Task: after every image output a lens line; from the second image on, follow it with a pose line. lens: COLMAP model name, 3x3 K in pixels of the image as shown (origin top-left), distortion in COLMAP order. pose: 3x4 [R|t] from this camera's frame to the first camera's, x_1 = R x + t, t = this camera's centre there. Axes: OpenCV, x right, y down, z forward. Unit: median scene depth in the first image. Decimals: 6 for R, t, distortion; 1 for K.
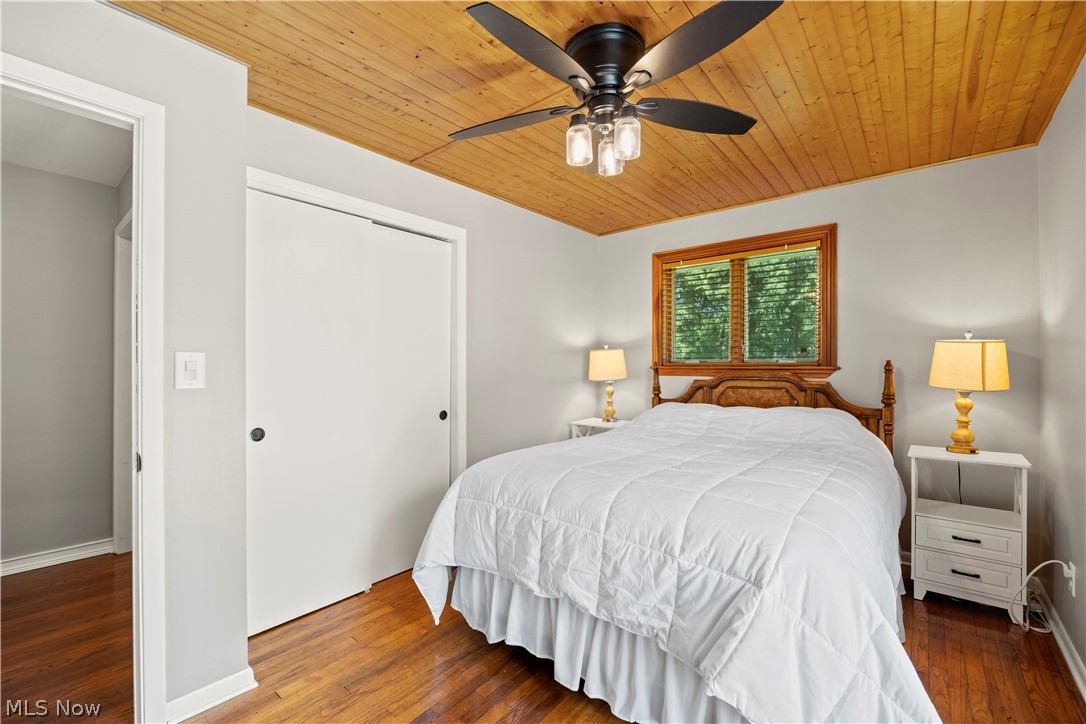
lens RADIAL K [[458.9, 0, 544.4], [0, 458.9, 360.5], [0, 0, 1]] dist [-0.011053, 0.000003]
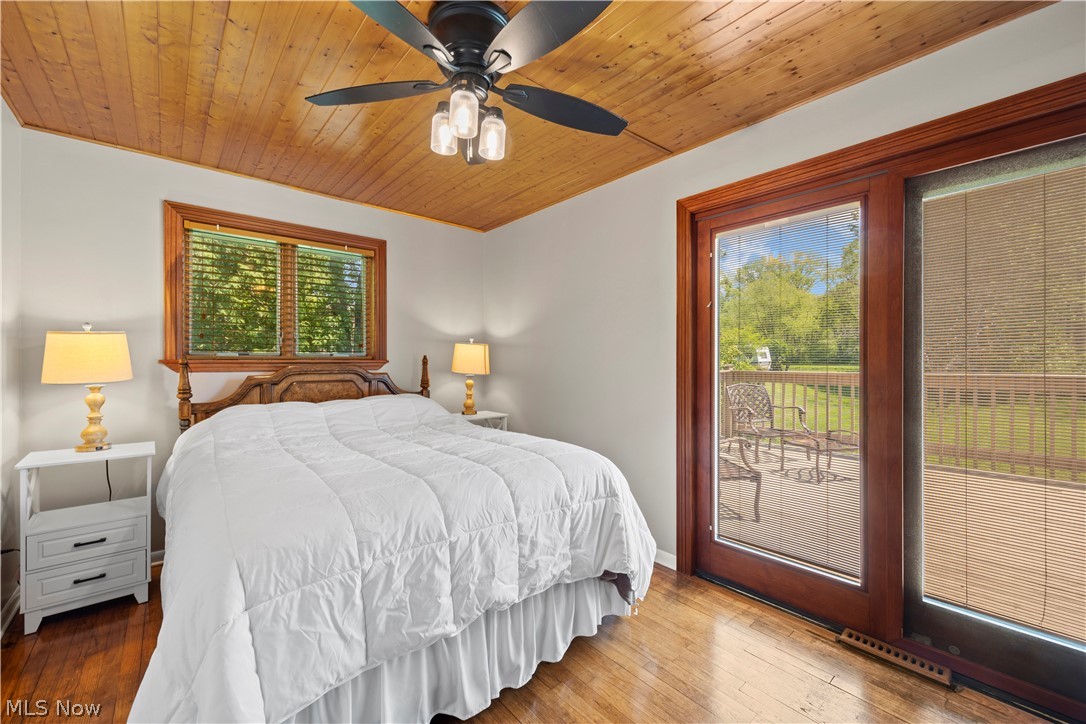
lens RADIAL K [[437.4, 0, 539.0], [0, 437.4, 363.0], [0, 0, 1]] dist [0.000251, -0.000010]
pose [[0.156481, -0.004711, 0.987670, -0.480956], [-0.009202, 0.999938, 0.006227, 0.010994], [-0.987638, -0.010063, 0.156428, 0.460011]]
